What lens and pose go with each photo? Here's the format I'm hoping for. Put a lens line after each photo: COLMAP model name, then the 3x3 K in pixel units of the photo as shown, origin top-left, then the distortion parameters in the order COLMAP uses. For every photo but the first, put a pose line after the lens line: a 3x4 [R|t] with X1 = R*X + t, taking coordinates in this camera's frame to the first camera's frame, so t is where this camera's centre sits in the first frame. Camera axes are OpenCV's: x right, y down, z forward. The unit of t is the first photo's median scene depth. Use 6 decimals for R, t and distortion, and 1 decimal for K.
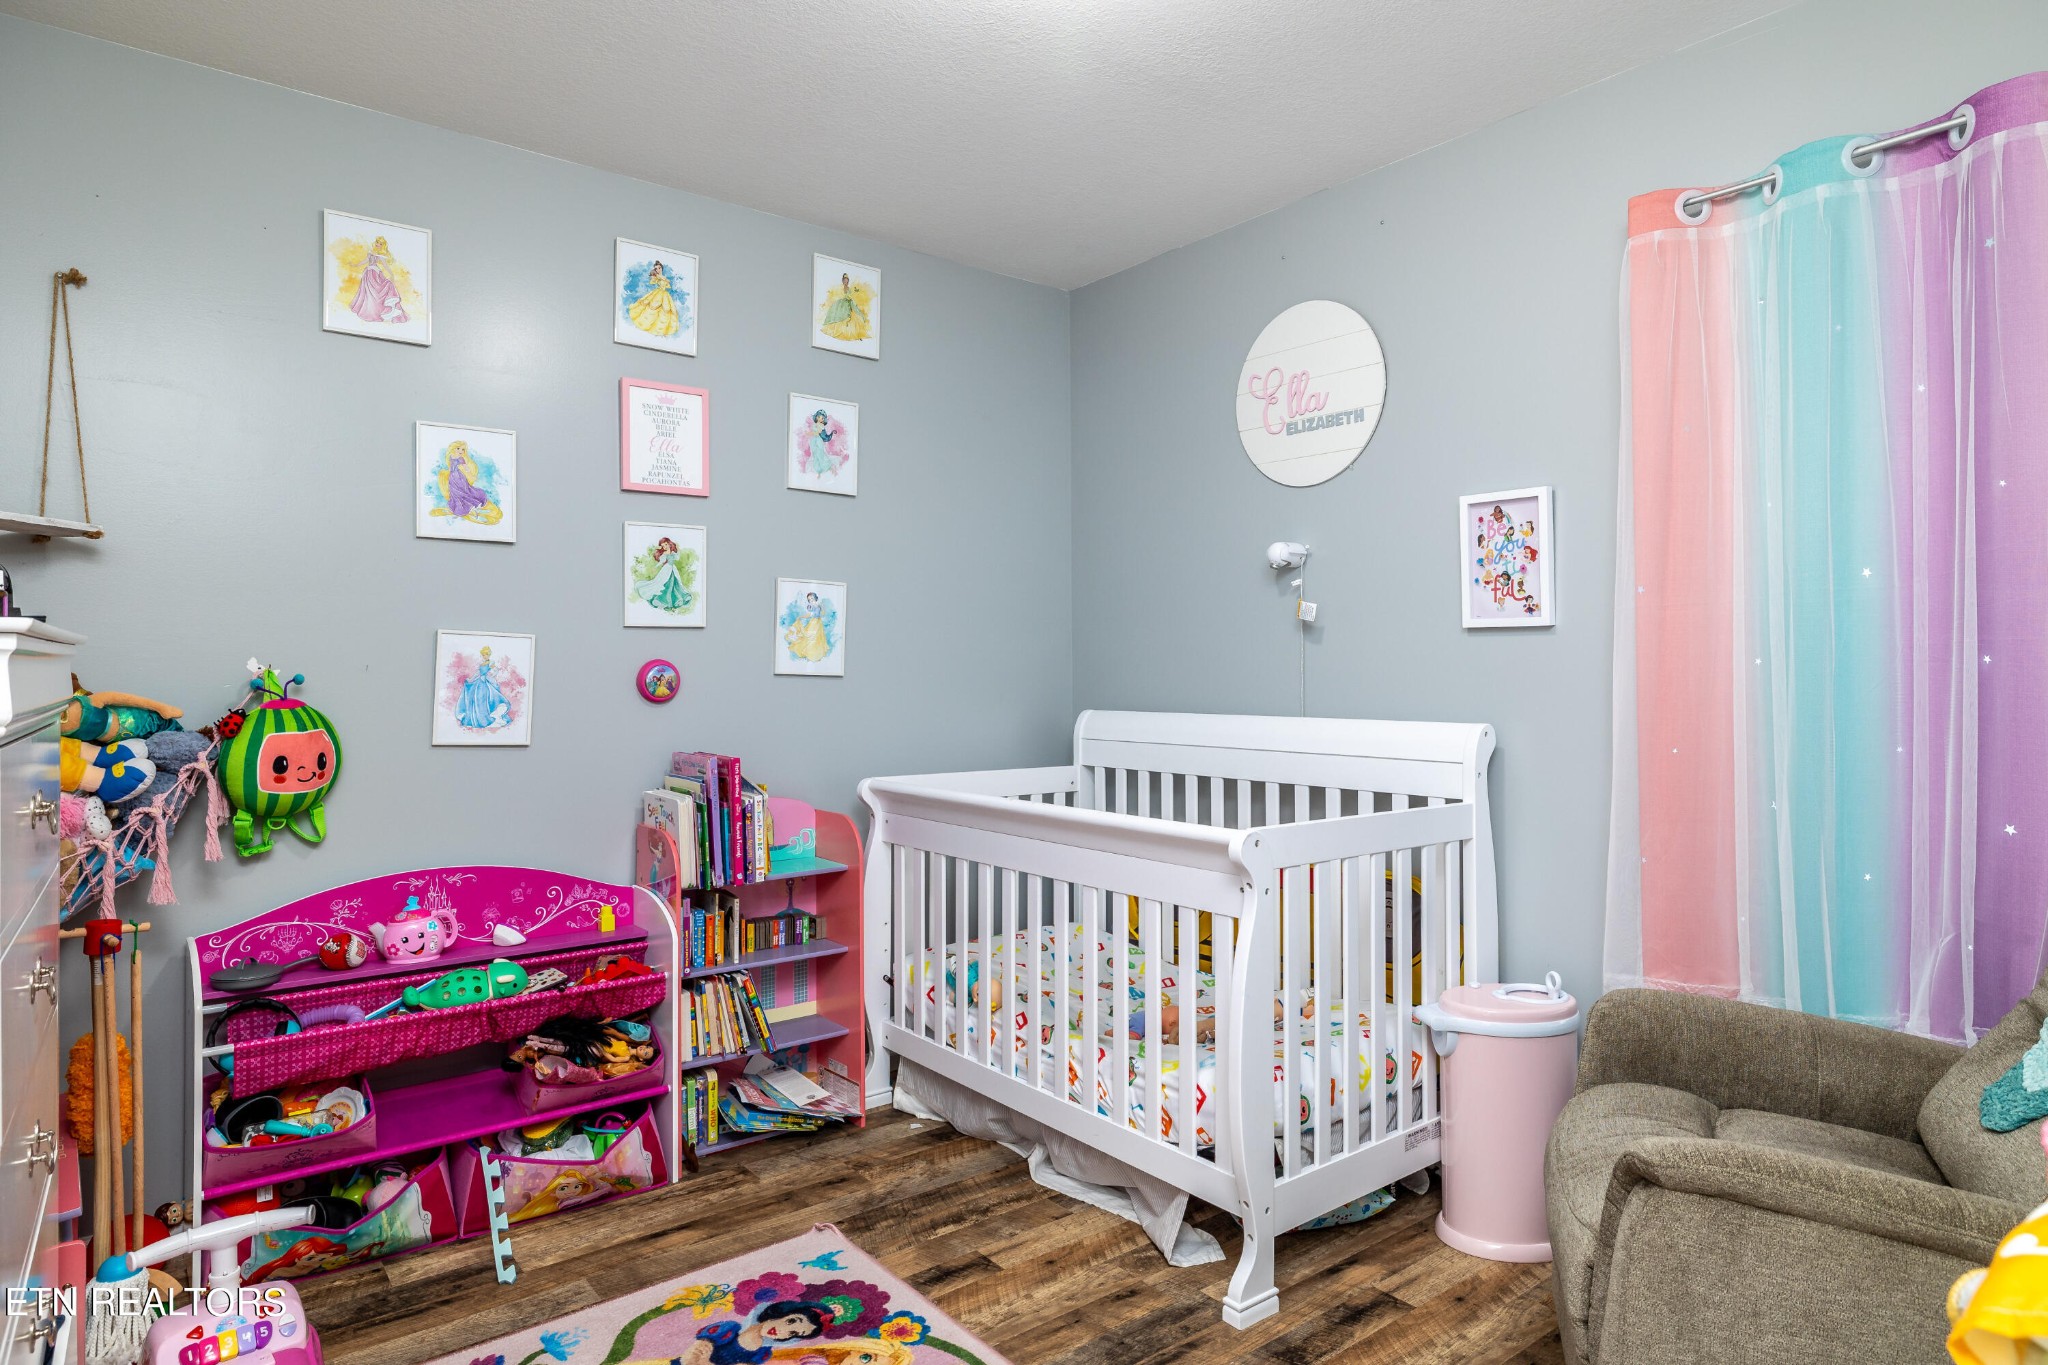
lens RADIAL K [[1158.8, 0, 1017.3], [0, 1158.8, 670.9], [0, 0, 1]] dist [0.003121, -0.003481]
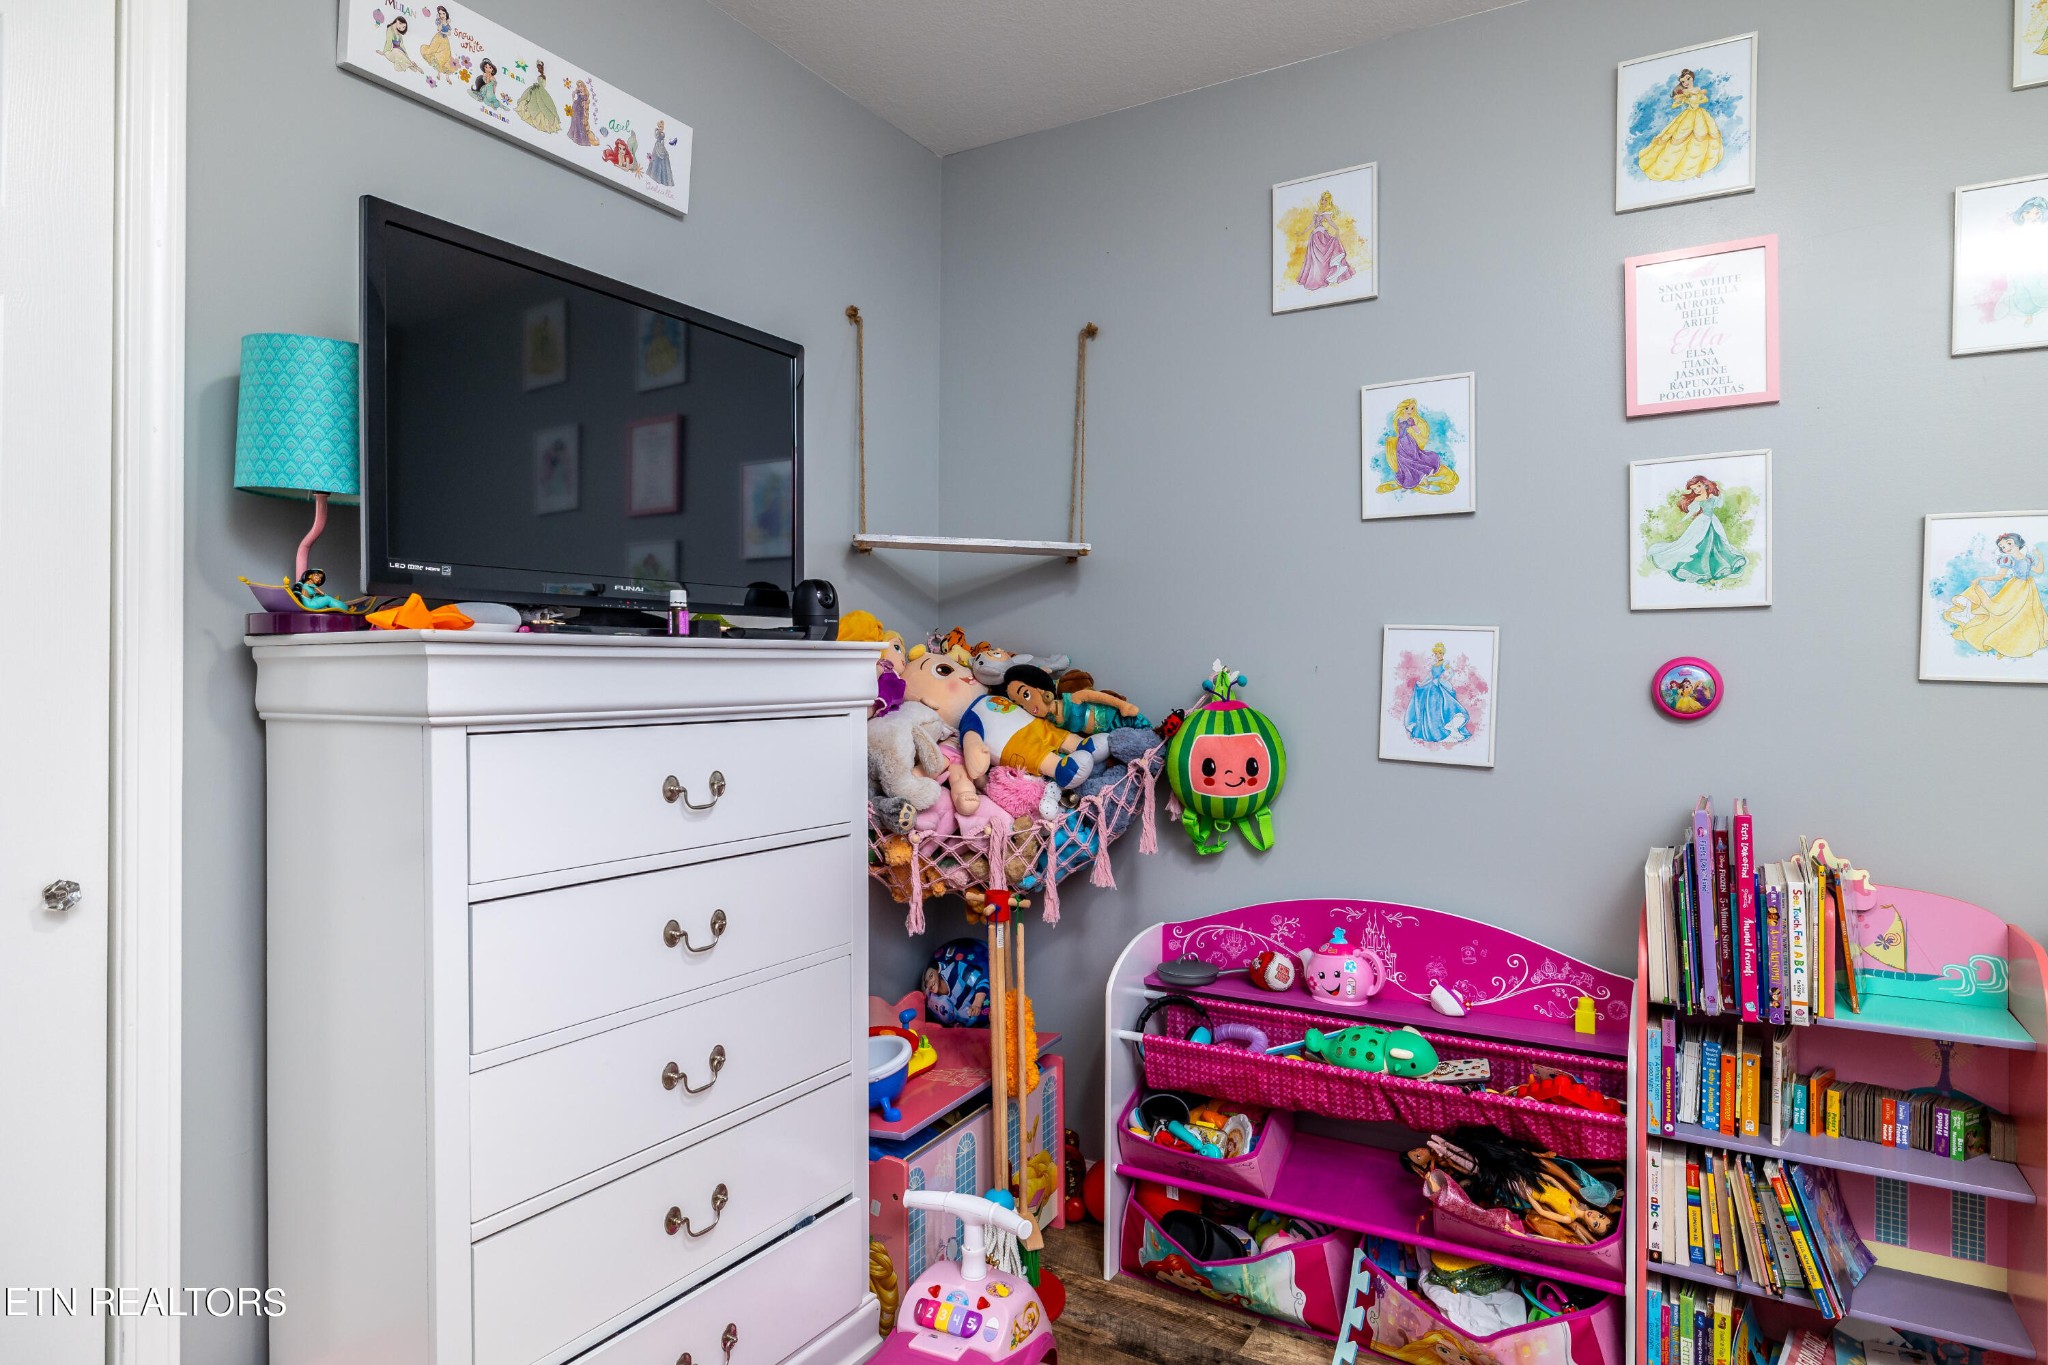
lens RADIAL K [[1158.8, 0, 1014.6], [0, 1158.8, 678.3], [0, 0, 1]] dist [0.003121, -0.003481]
pose [[0.372558, 0.007682, -0.927977, 0.195613], [-0.001983, 0.999970, 0.007482, -0.001770], [0.928007, -0.000947, 0.372562, 0.424832]]
